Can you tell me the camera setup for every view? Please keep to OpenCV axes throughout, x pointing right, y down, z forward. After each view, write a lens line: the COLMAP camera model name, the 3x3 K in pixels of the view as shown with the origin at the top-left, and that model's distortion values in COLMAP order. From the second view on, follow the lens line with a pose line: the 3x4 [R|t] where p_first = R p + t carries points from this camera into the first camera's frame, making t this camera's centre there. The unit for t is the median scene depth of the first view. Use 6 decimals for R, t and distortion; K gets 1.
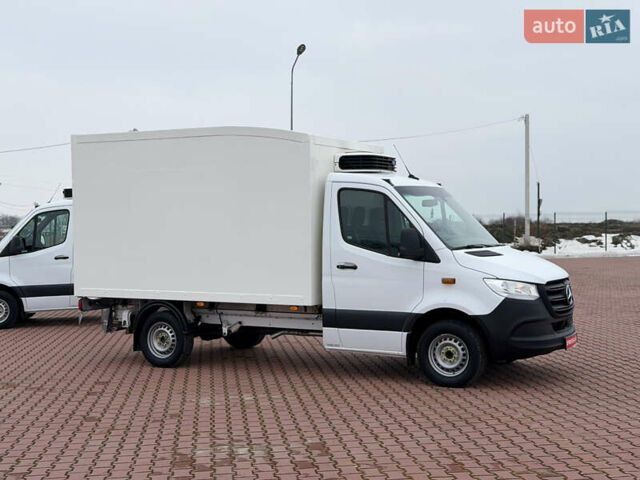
lens RADIAL K [[871.0, 0, 296.4], [0, 871.0, 240.6], [0, 0, 1]] dist [0.189973, -0.011168]
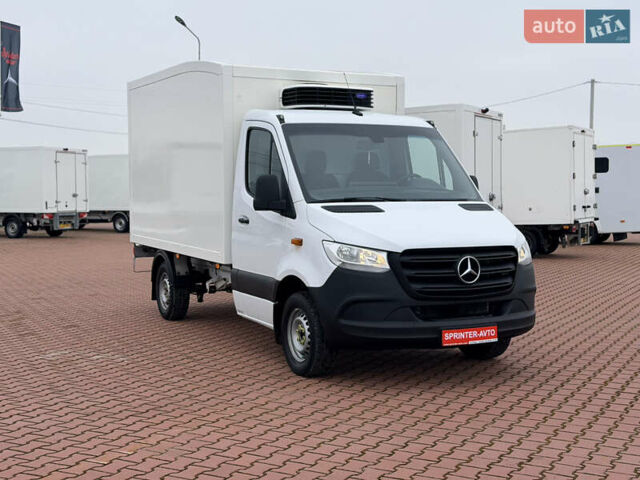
lens RADIAL K [[871.0, 0, 296.4], [0, 871.0, 240.6], [0, 0, 1]] dist [0.189973, -0.011168]
pose [[0.824170, 0.053785, -0.563783, 0.595986], [-0.029572, 0.998209, 0.052000, 0.003904], [0.565570, -0.026185, 0.824284, 0.340255]]
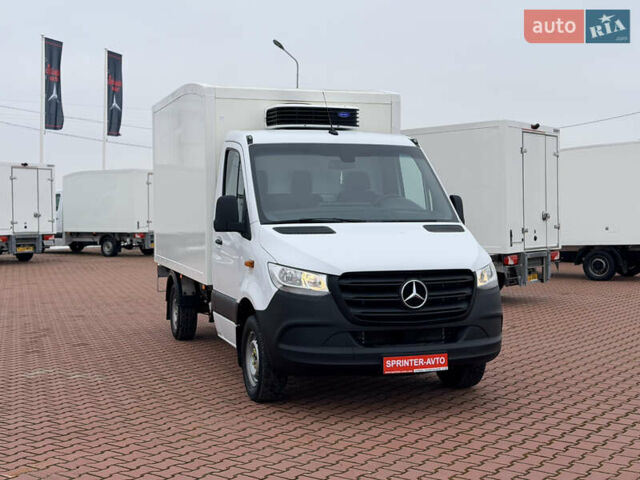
lens RADIAL K [[871.0, 0, 296.4], [0, 871.0, 240.6], [0, 0, 1]] dist [0.189973, -0.011168]
pose [[0.736869, 0.043302, -0.674647, 0.701482], [-0.026915, 0.999034, 0.034726, -0.002429], [0.675500, -0.007430, 0.737323, 0.442412]]
